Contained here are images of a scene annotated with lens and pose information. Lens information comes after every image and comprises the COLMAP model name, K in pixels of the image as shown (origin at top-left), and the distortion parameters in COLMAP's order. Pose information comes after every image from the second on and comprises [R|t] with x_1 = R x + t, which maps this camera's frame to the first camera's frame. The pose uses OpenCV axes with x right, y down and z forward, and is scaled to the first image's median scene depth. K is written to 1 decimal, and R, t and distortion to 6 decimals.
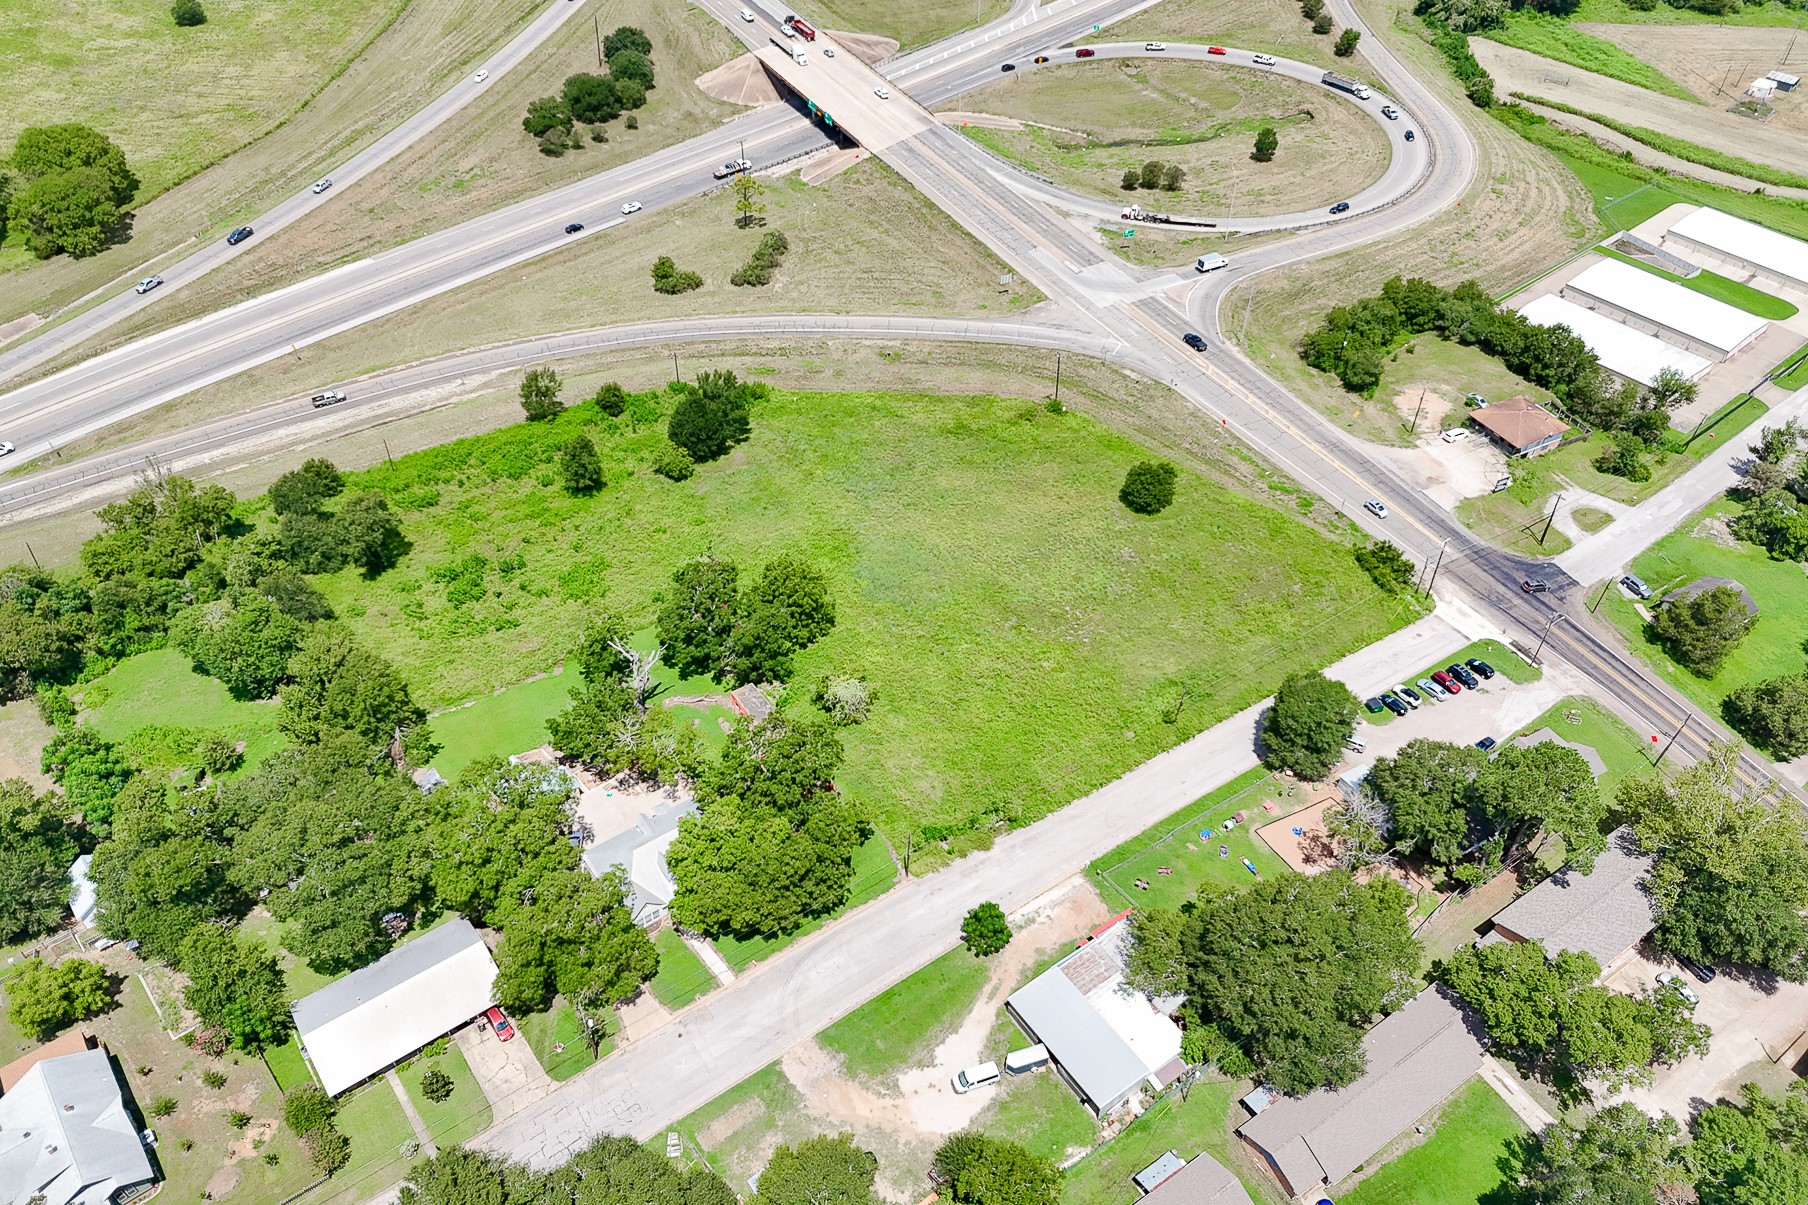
lens RADIAL K [[1339.4, 0, 908.7], [0, 1339.4, 599.7], [0, 0, 1]] dist [0.046949, -0.037848]
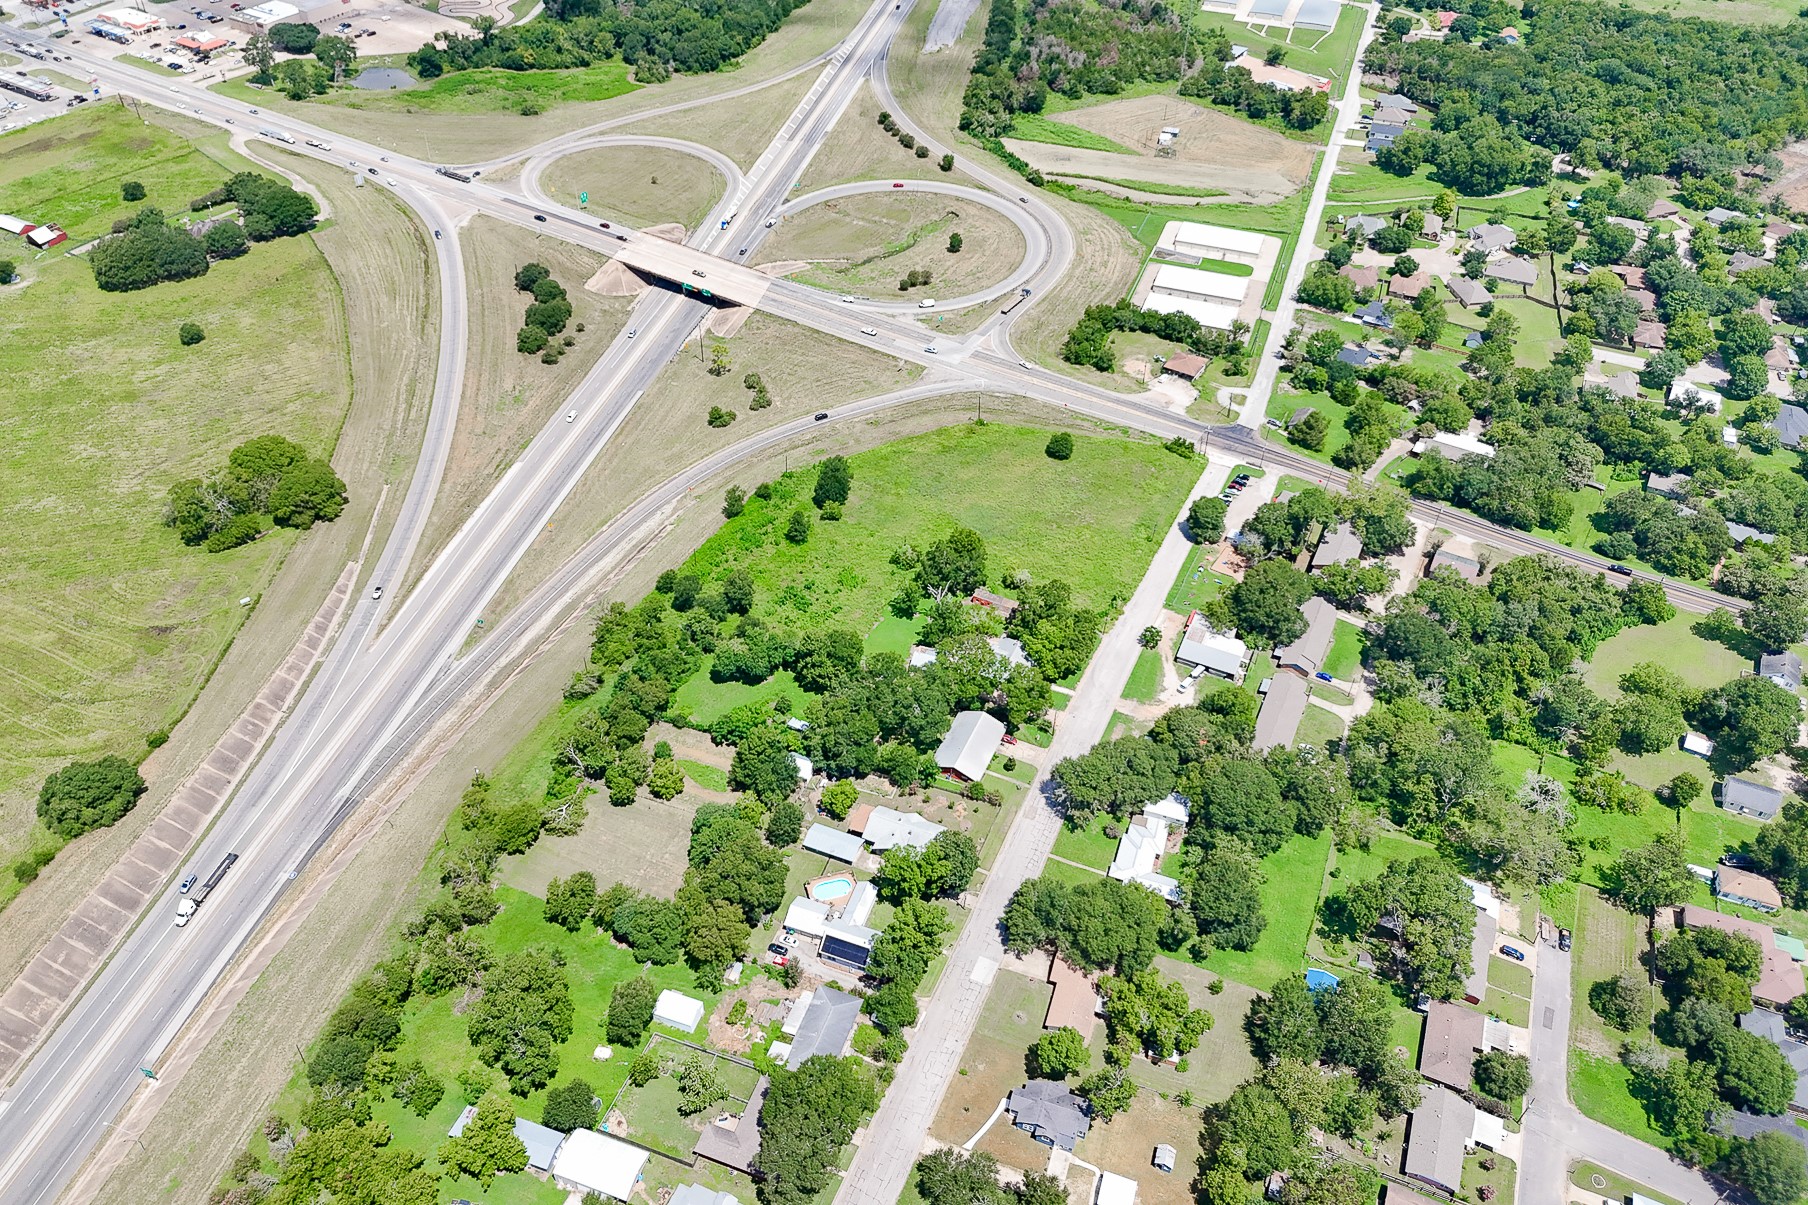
lens RADIAL K [[1357.8, 0, 911.8], [0, 1357.8, 505.4], [0, 0, 1]] dist [0.080039, -0.103202]
pose [[0.869688, -0.308942, 0.384965, -0.705881], [0.334180, 0.942508, 0.001423, -0.068953], [-0.363272, 0.127410, 0.922930, -0.653240]]
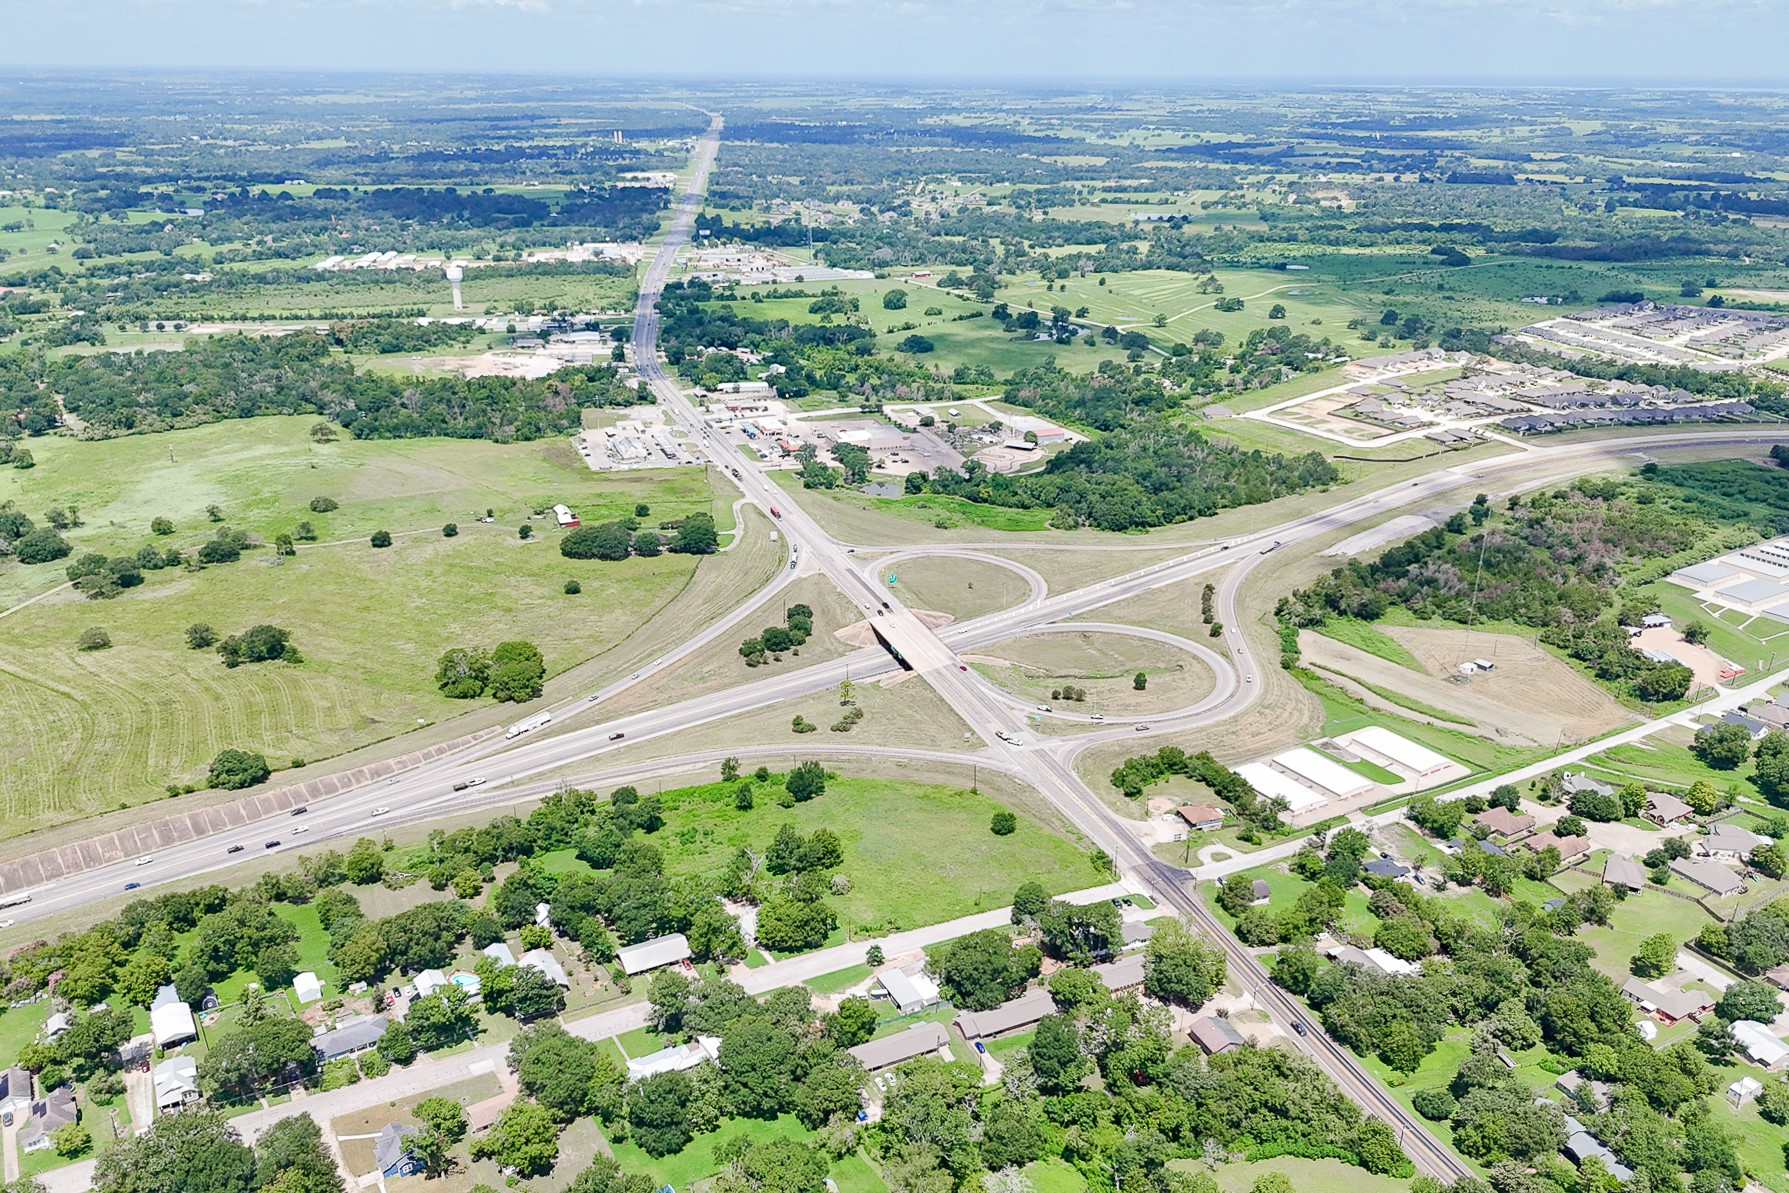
lens RADIAL K [[1393.8, 0, 897.8], [0, 1393.8, 601.4], [0, 0, 1]] dist [0.066659, -0.067720]
pose [[0.988272, 0.042759, -0.146594, 0.284515], [-0.094603, 0.925016, -0.367963, 0.368225], [0.119868, 0.377515, 0.918212, -1.036232]]
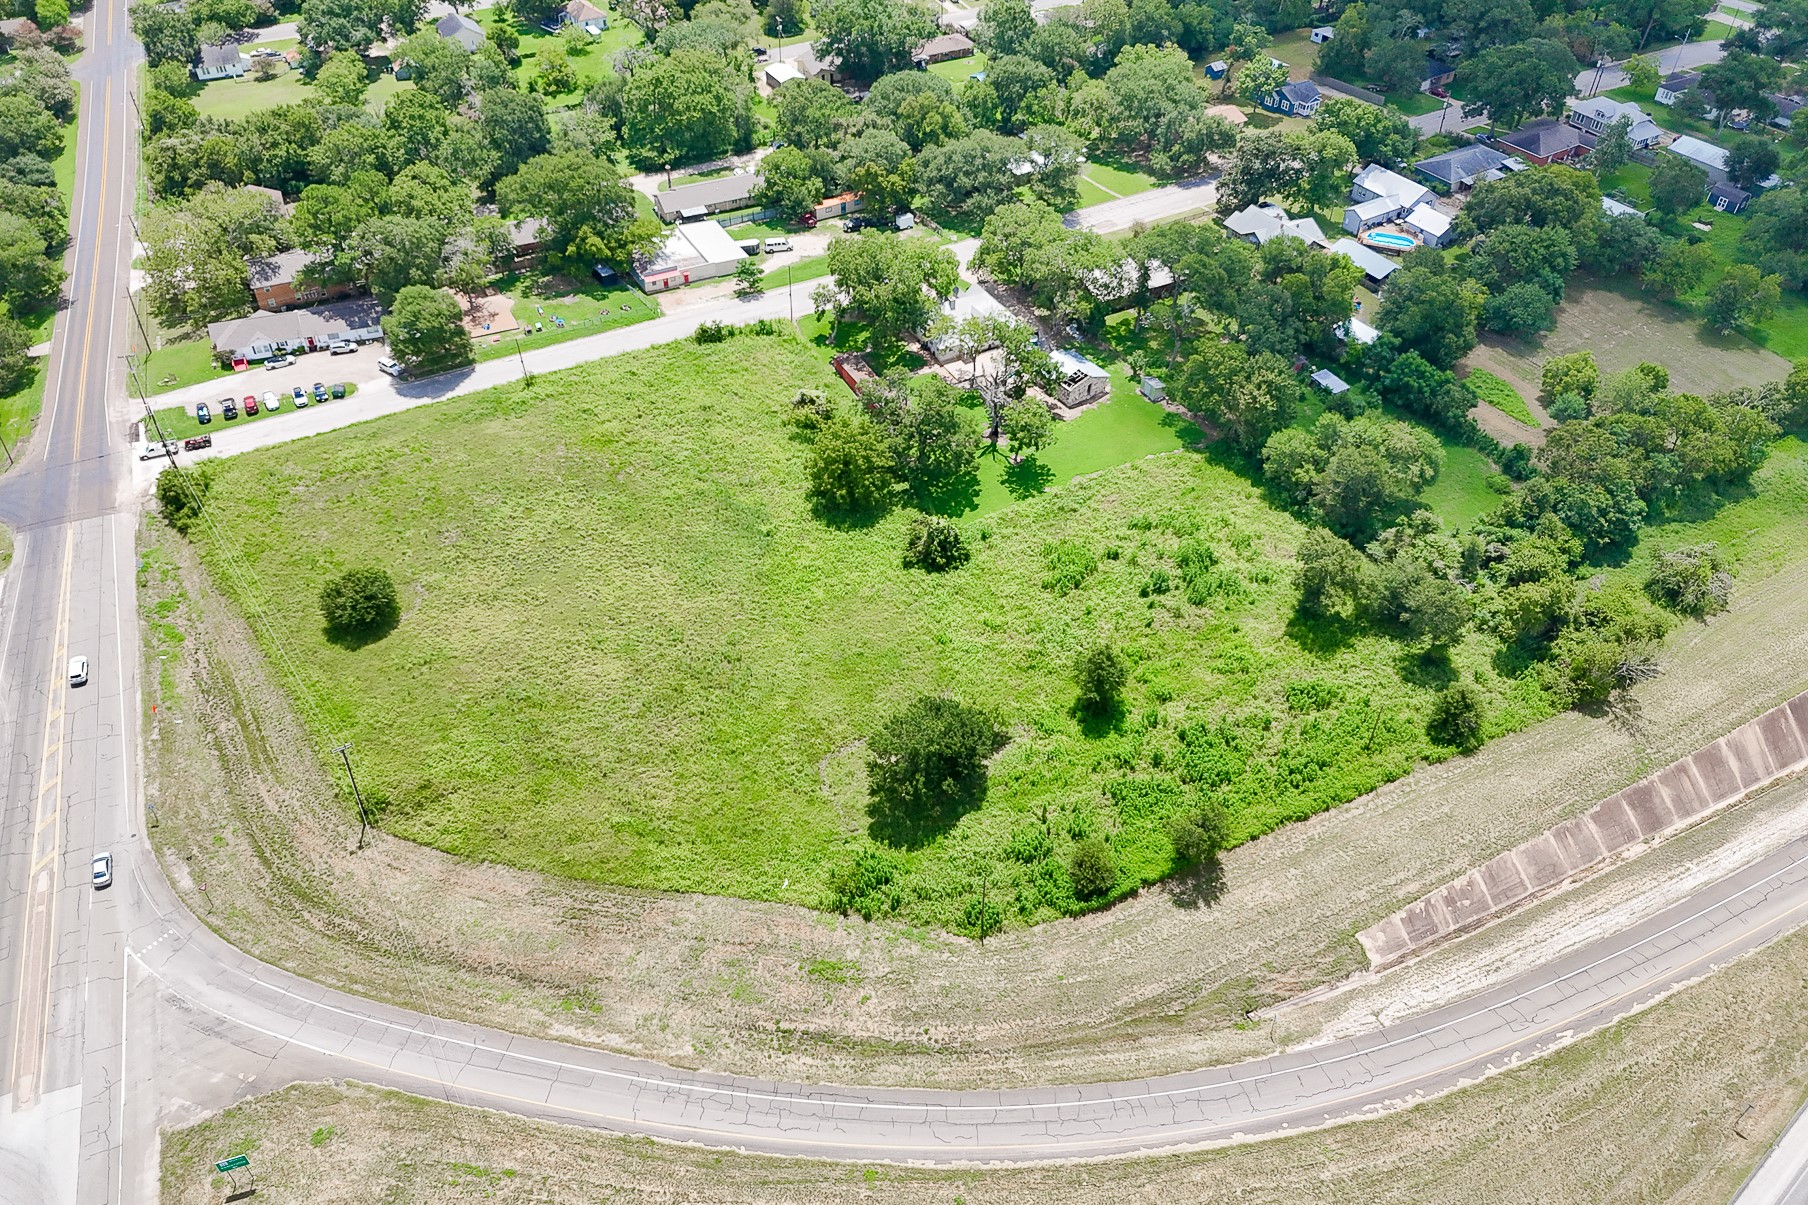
lens RADIAL K [[1339.4, 0, 908.7], [0, 1339.4, 599.7], [0, 0, 1]] dist [0.046949, -0.037848]
pose [[-0.990992, -0.113347, 0.071326, -0.163885], [0.059386, 0.105439, 0.992651, -0.731465], [-0.120035, 0.987945, -0.097758, 0.912663]]
